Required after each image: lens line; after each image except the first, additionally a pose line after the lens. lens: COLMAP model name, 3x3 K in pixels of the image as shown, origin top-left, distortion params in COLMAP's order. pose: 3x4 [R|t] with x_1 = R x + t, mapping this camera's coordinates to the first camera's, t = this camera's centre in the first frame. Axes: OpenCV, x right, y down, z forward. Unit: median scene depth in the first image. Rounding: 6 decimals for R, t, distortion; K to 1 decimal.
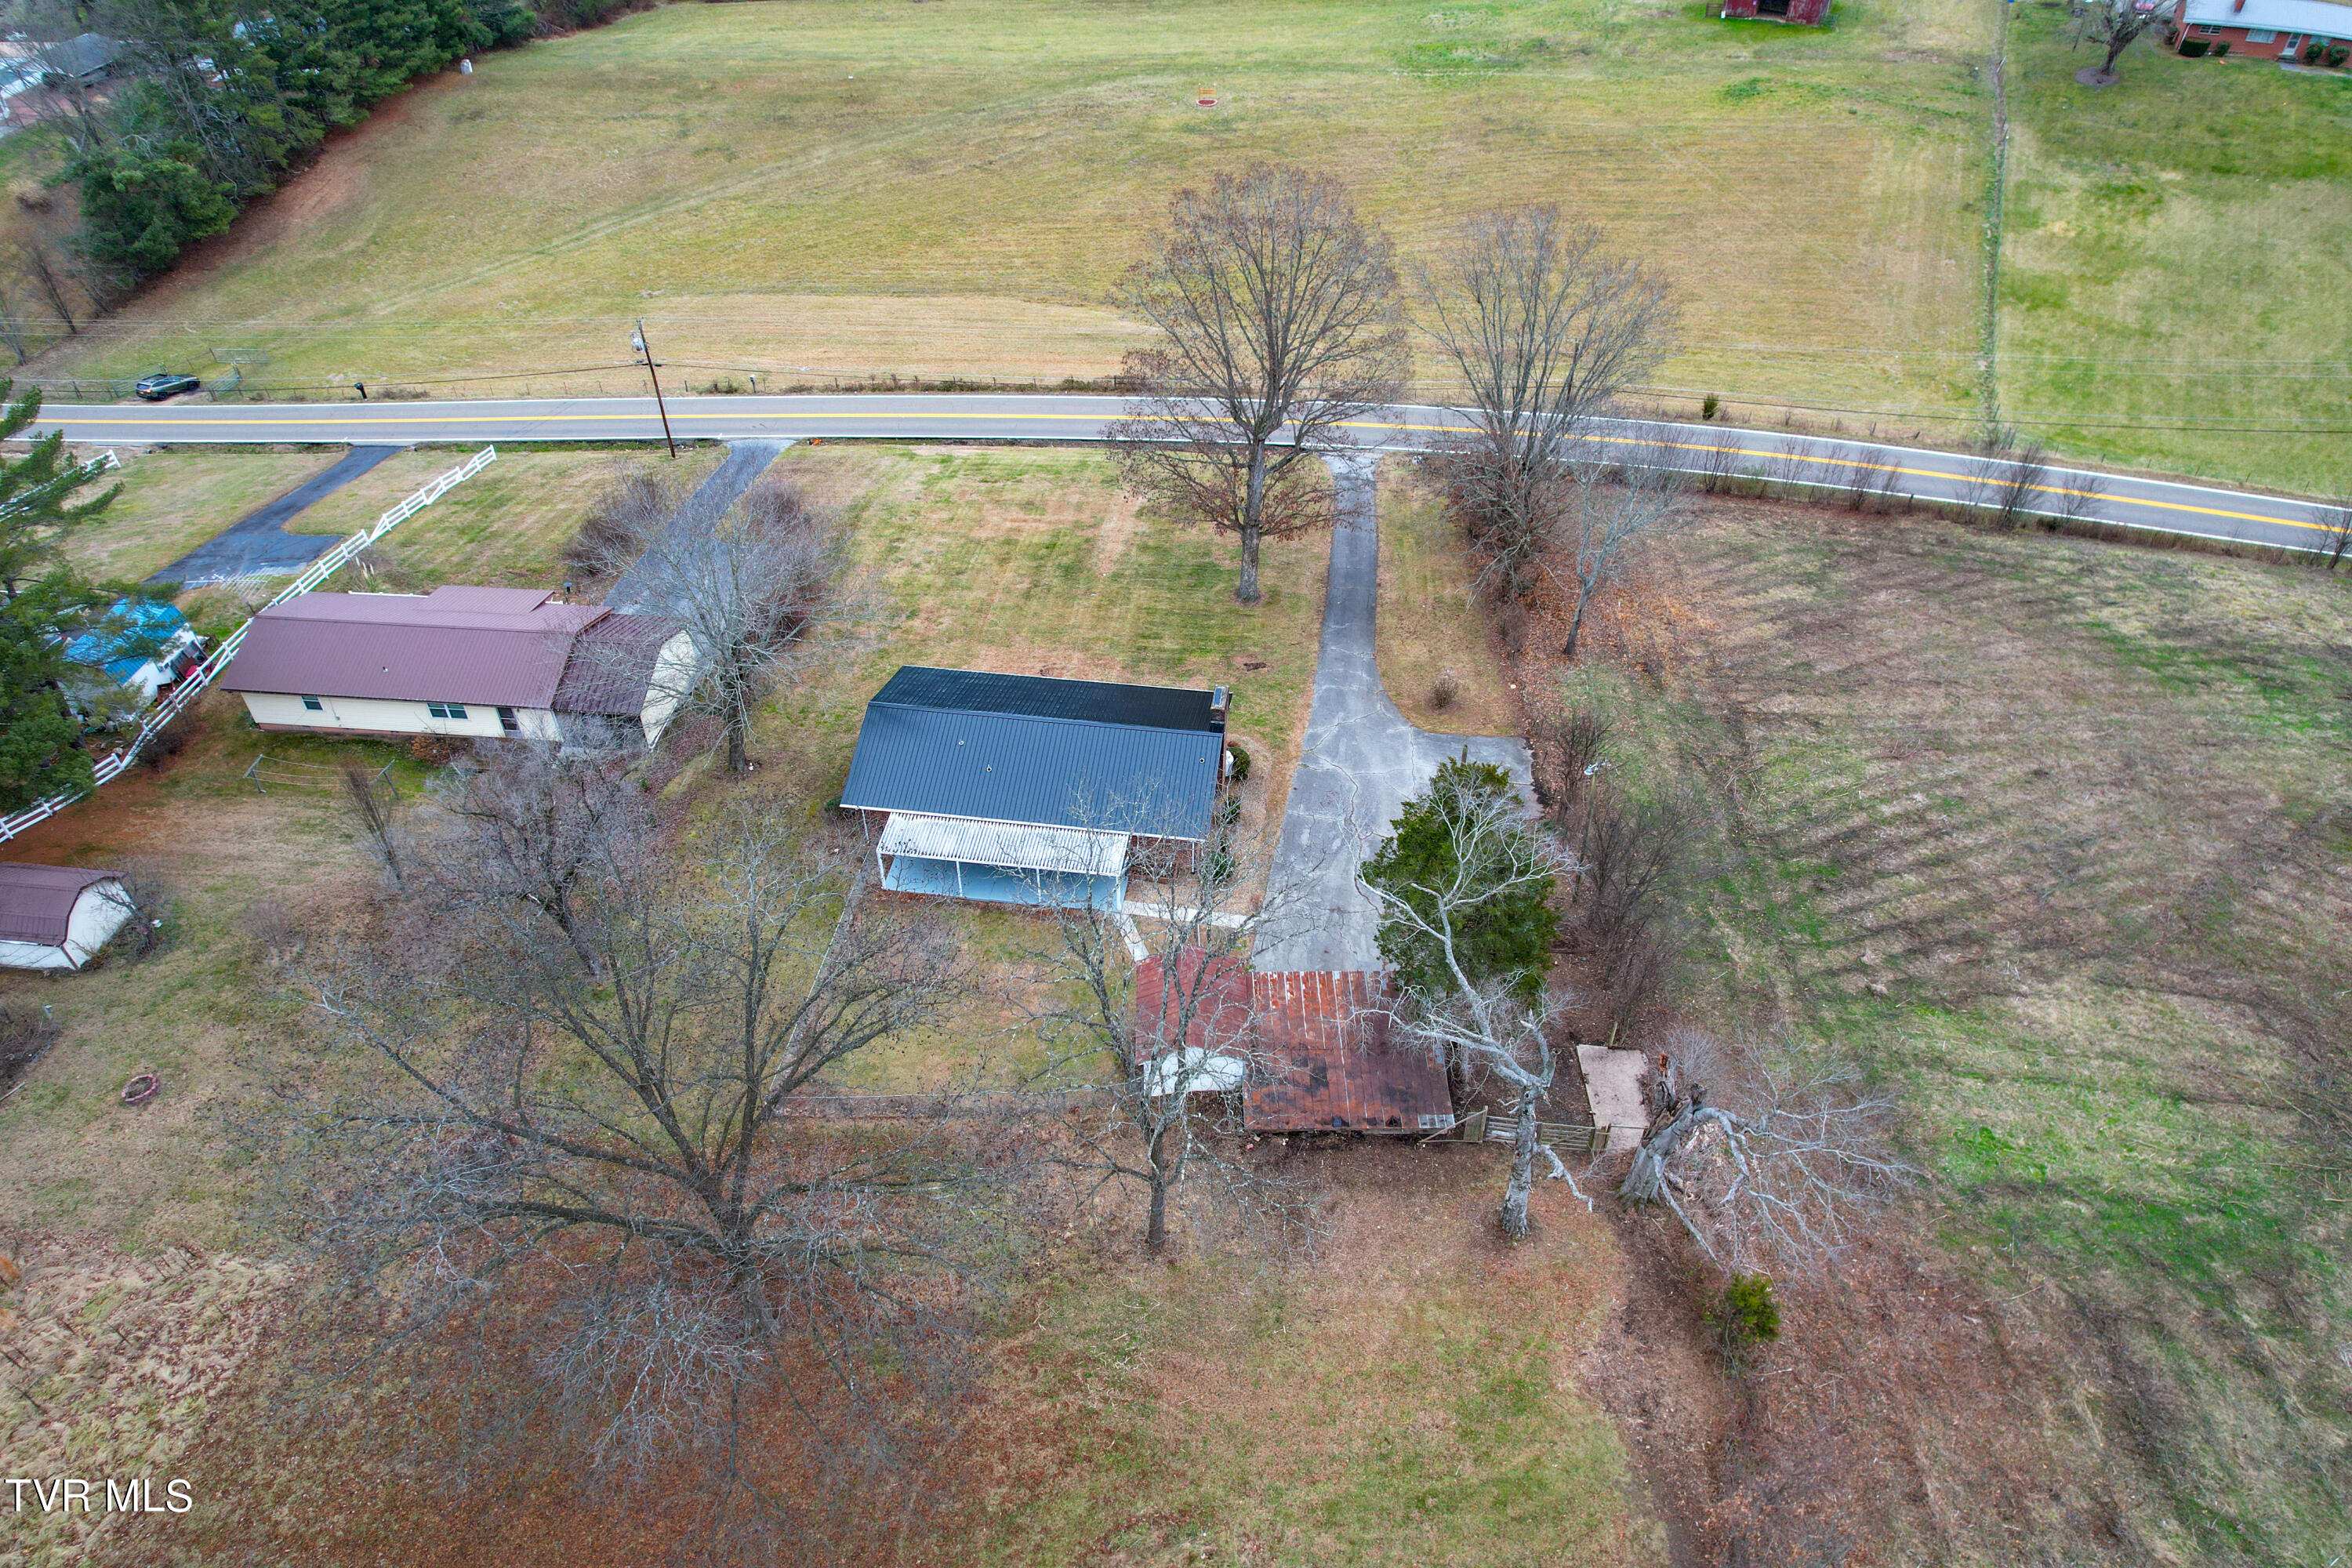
lens RADIAL K [[1506.6, 0, 1177.0], [0, 1506.6, 799.5], [0, 0, 1]] dist [-0.083510, 0.075289]
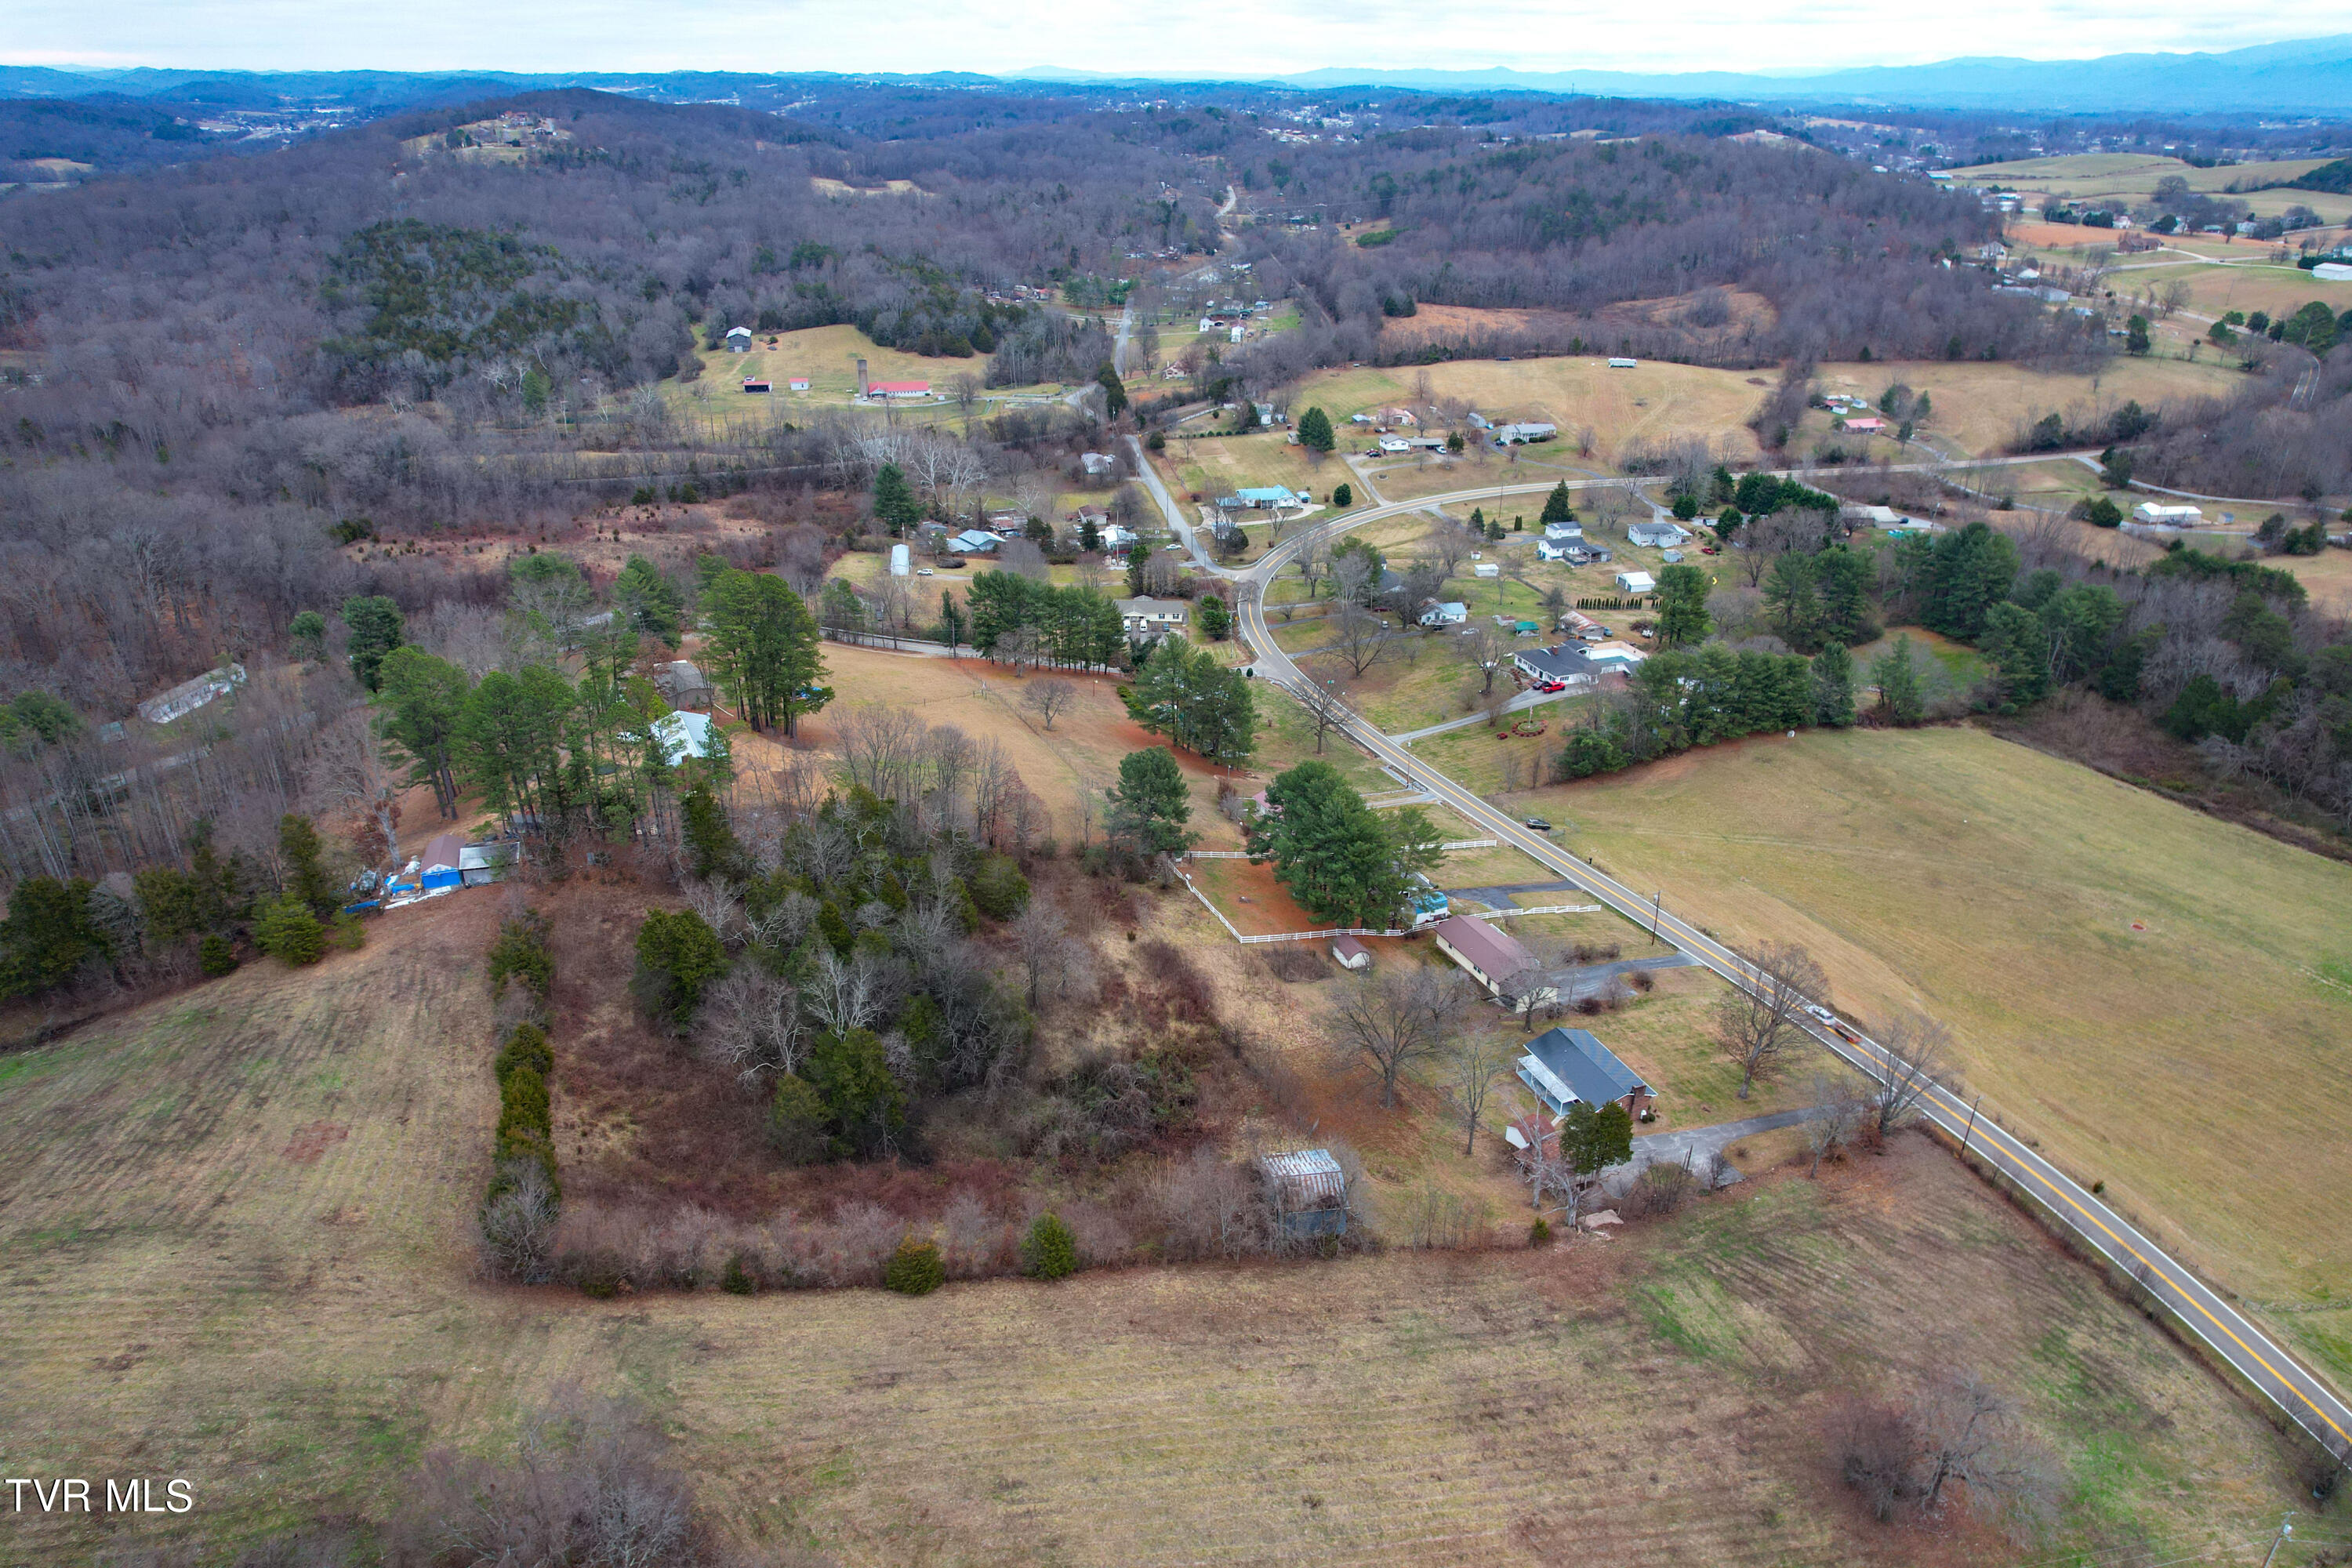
lens RADIAL K [[1506.6, 0, 1177.0], [0, 1506.6, 799.5], [0, 0, 1]] dist [-0.083510, 0.075289]
pose [[0.491176, 0.379424, -0.784082, 1.508526], [-0.583386, 0.811734, 0.027352, -0.067851], [0.646844, 0.443988, 0.620055, -1.482013]]
